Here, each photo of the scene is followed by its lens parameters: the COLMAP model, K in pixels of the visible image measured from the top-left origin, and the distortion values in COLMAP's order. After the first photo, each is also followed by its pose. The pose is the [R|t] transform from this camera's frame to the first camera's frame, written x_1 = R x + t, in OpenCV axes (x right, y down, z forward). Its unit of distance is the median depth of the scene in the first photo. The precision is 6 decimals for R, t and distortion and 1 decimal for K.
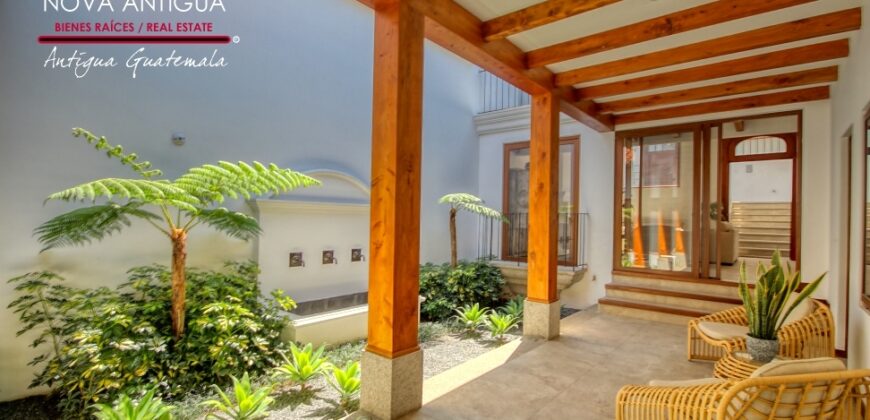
lens RADIAL K [[402.6, 0, 438.7], [0, 402.6, 215.0], [0, 0, 1]] dist [0.002529, -0.004301]
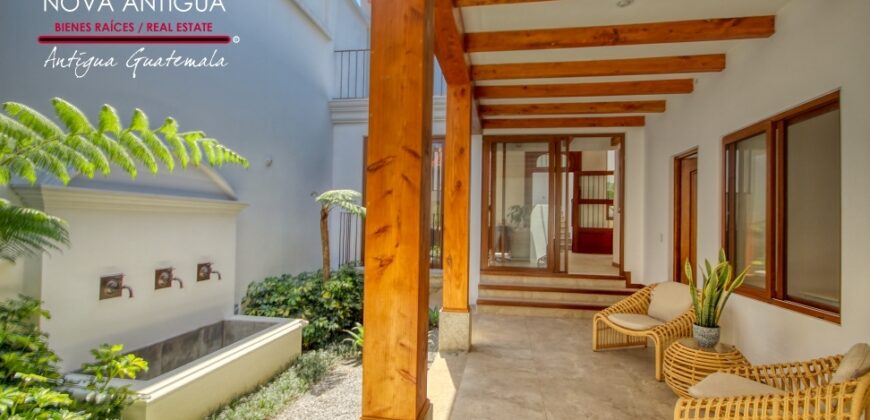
lens RADIAL K [[402.6, 0, 438.7], [0, 402.6, 215.0], [0, 0, 1]] dist [0.002529, -0.004301]
pose [[0.864019, 0.007133, 0.503408, -0.242997], [-0.007006, 0.999973, -0.002144, -0.000602], [-0.503410, -0.001675, 0.864046, 0.229067]]
